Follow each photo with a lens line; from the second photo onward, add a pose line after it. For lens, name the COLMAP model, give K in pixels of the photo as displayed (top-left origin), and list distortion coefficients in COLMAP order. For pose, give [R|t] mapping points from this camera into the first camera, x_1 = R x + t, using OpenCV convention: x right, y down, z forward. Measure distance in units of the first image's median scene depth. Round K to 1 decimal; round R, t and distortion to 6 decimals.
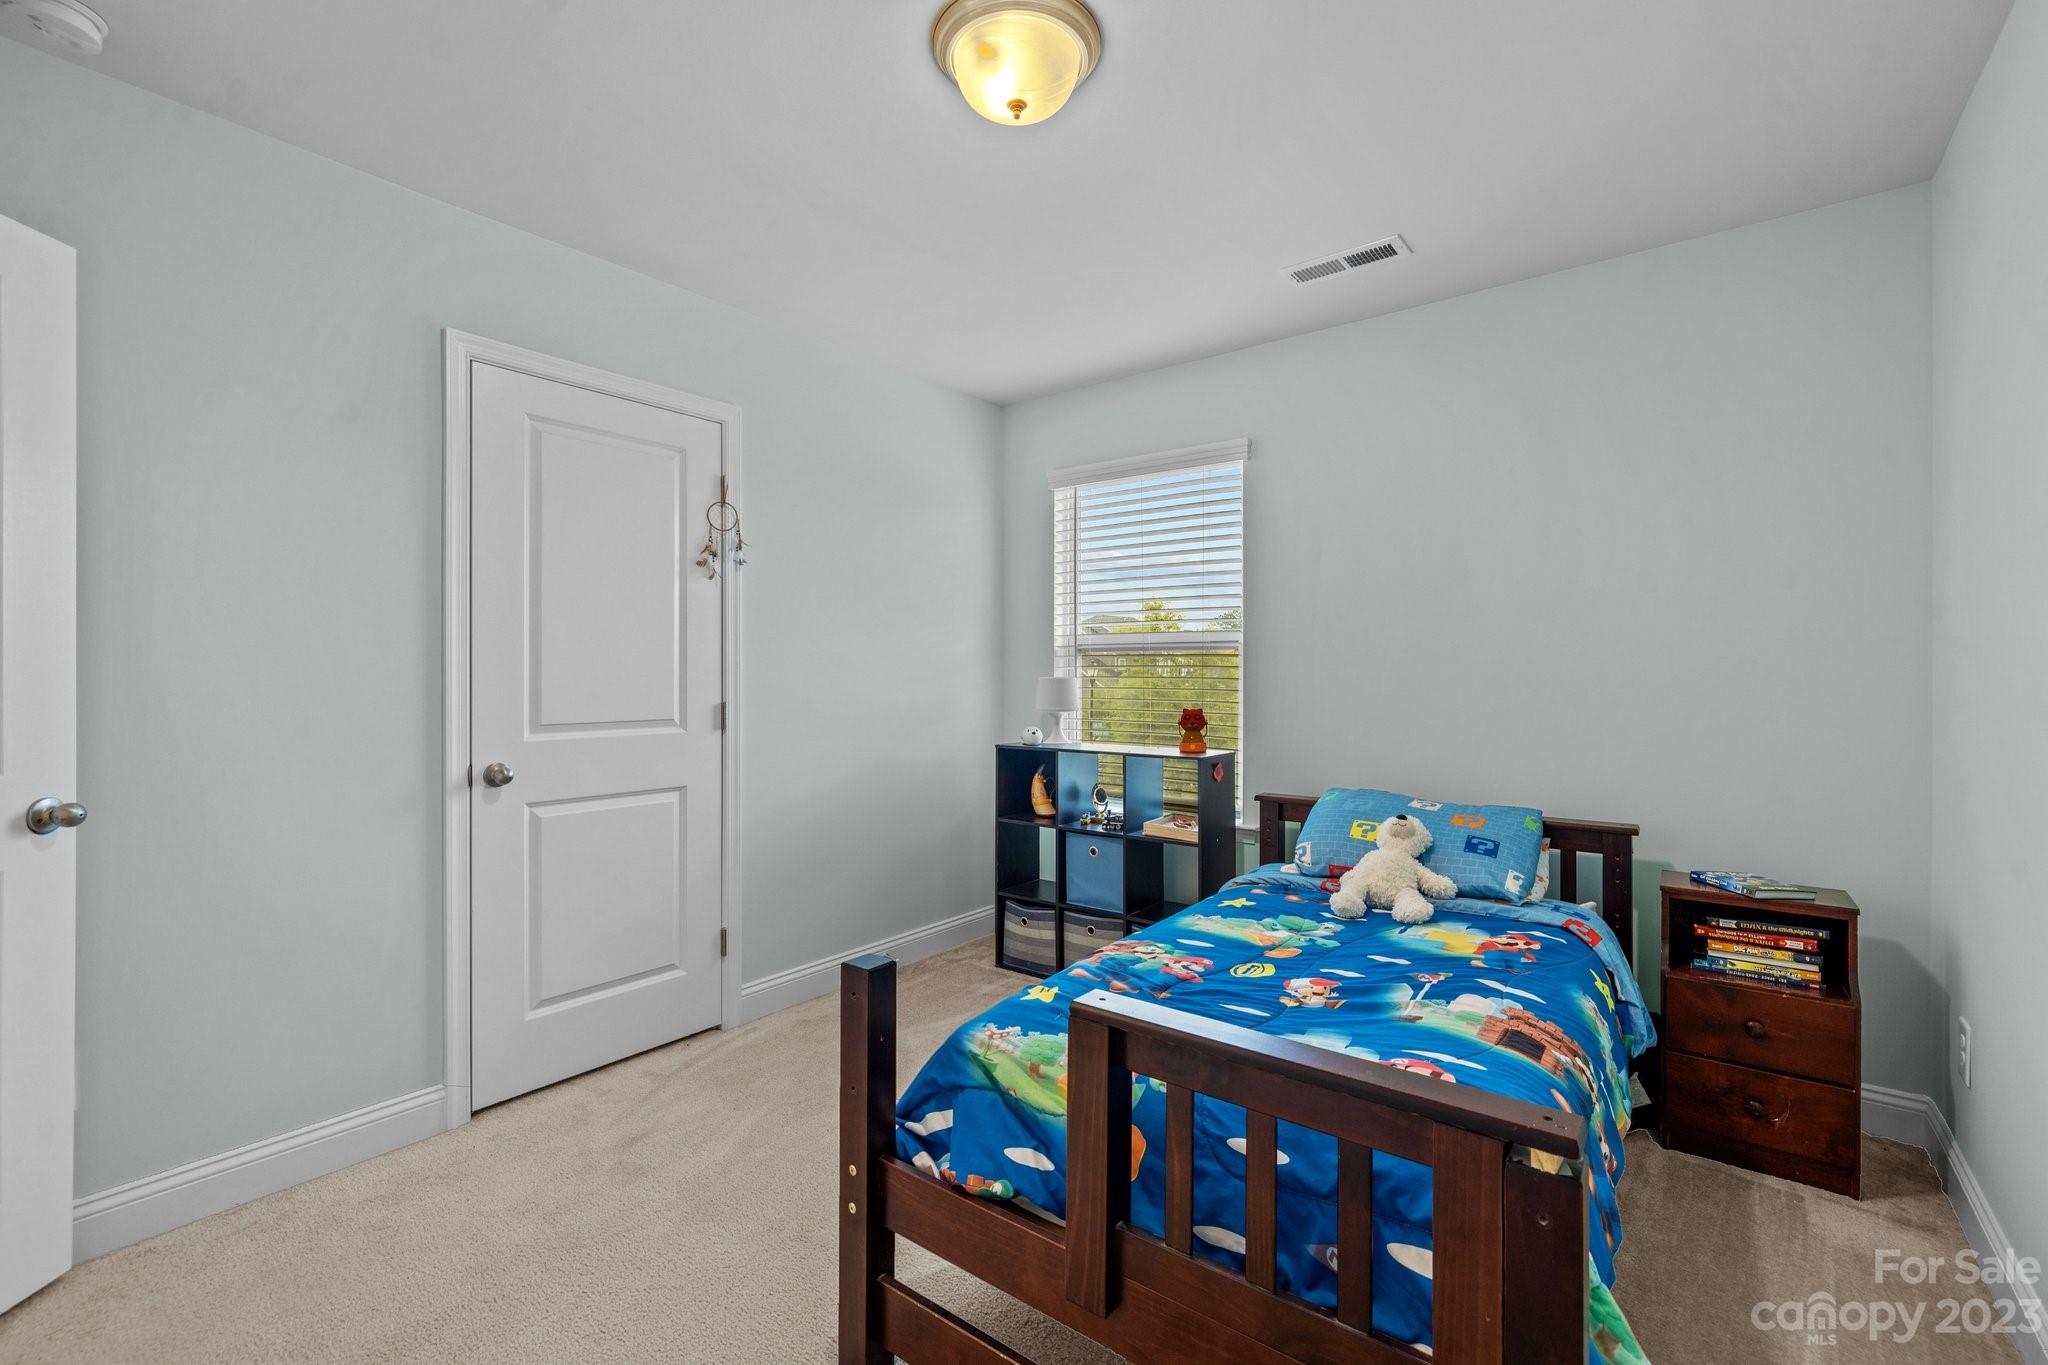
lens RADIAL K [[876.5, 0, 1021.0], [0, 876.5, 677.6], [0, 0, 1]] dist [-0.001185, -0.000001]
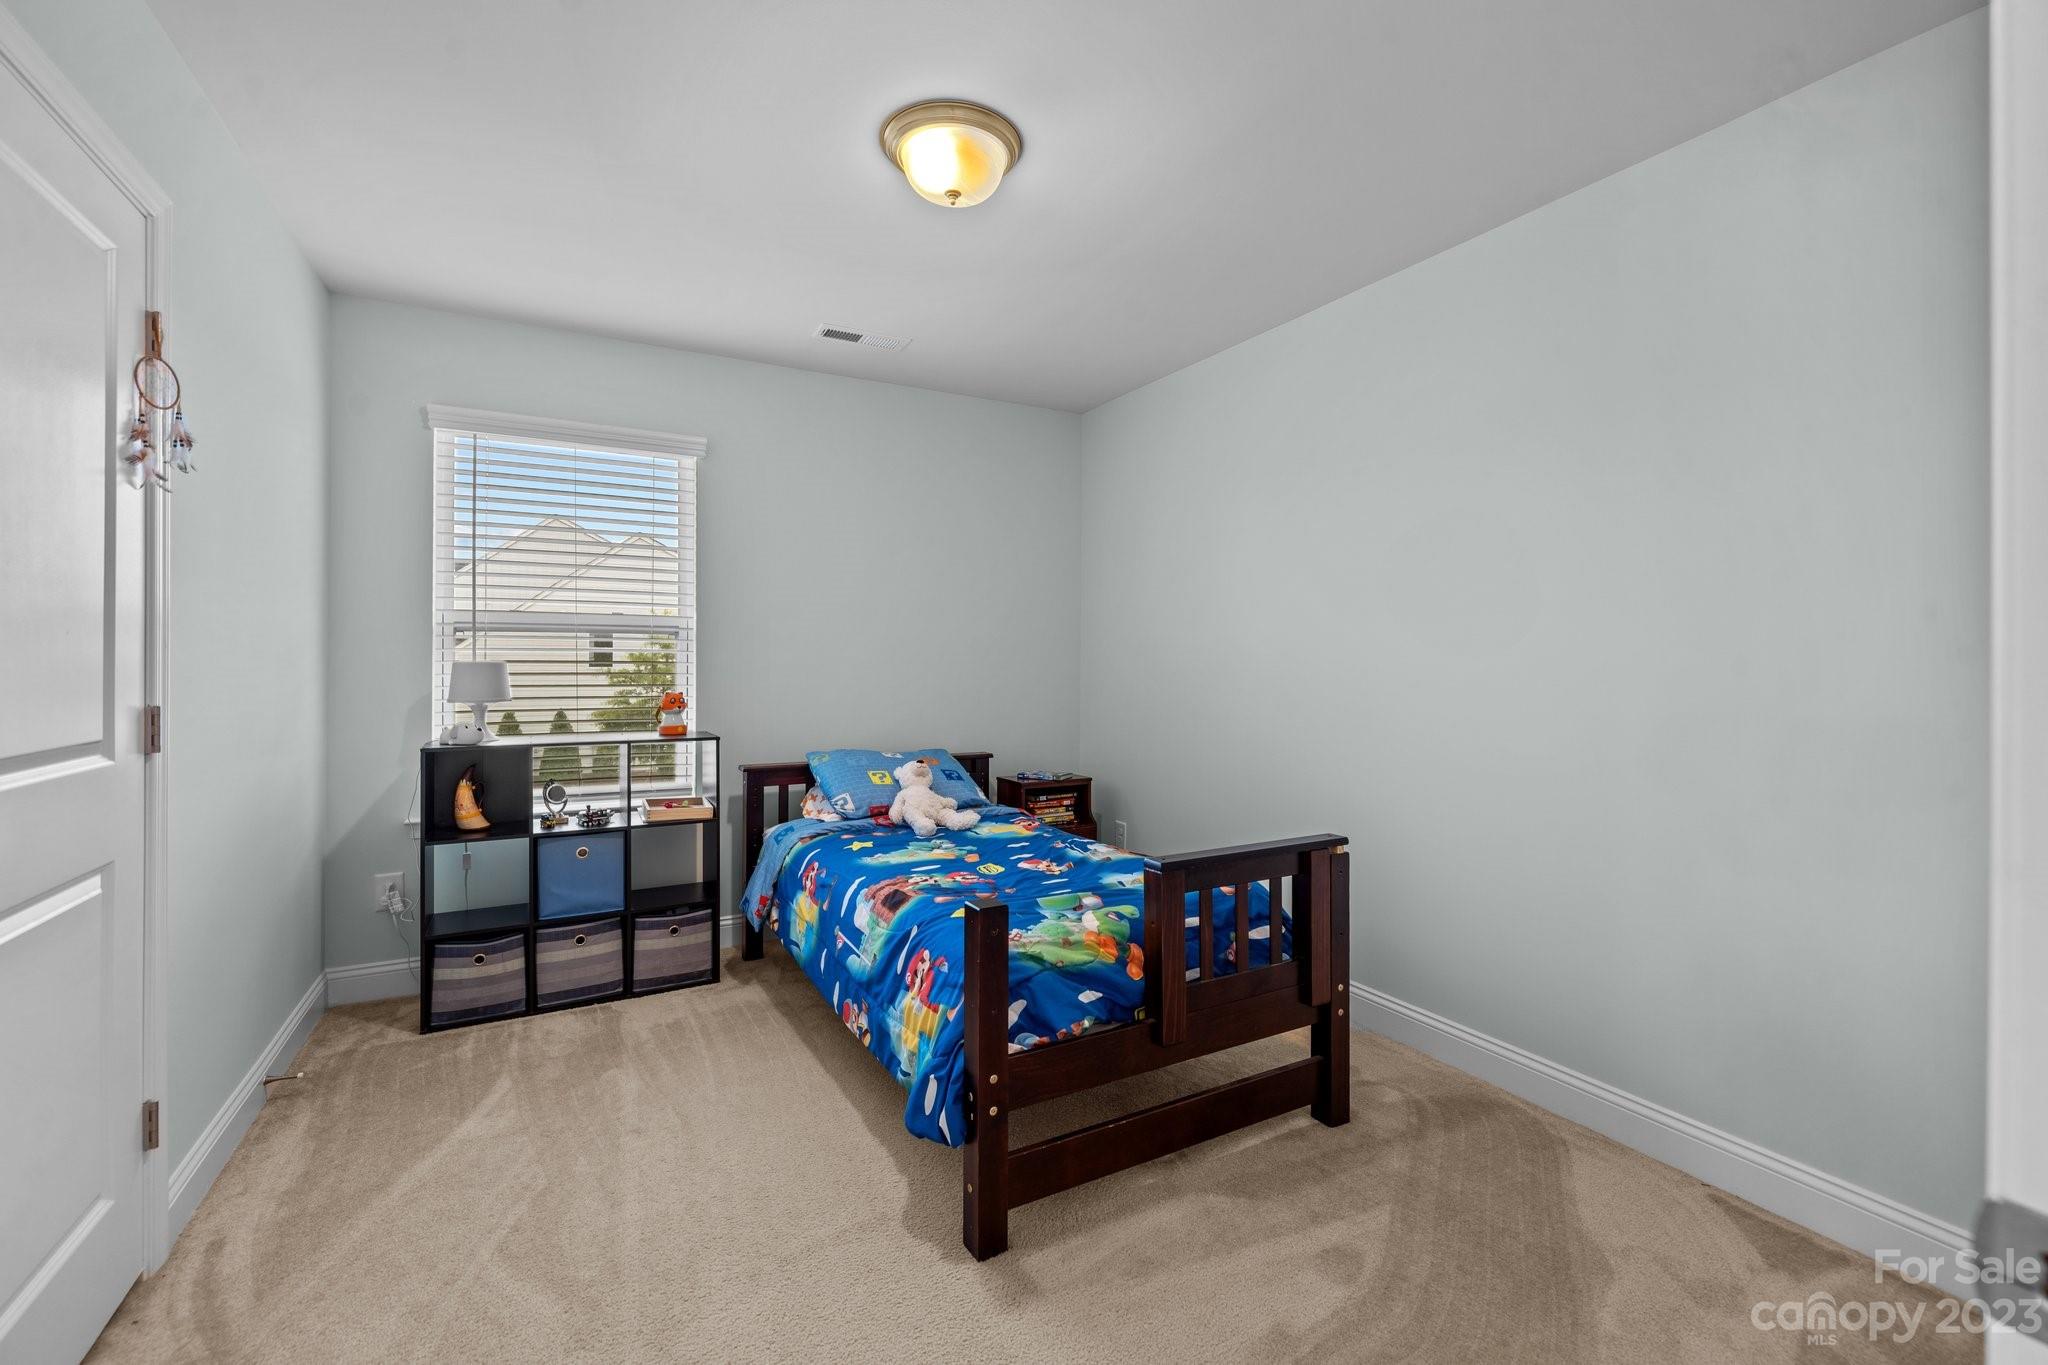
lens RADIAL K [[863.9, 0, 1019.0], [0, 863.9, 667.6], [0, 0, 1]] dist [-0.000350, 0.000029]
pose [[0.398924, -0.008473, 0.916945, -0.628571], [0.000137, 0.999958, 0.009181, -0.002784], [-0.916984, -0.003537, 0.398909, 0.254179]]
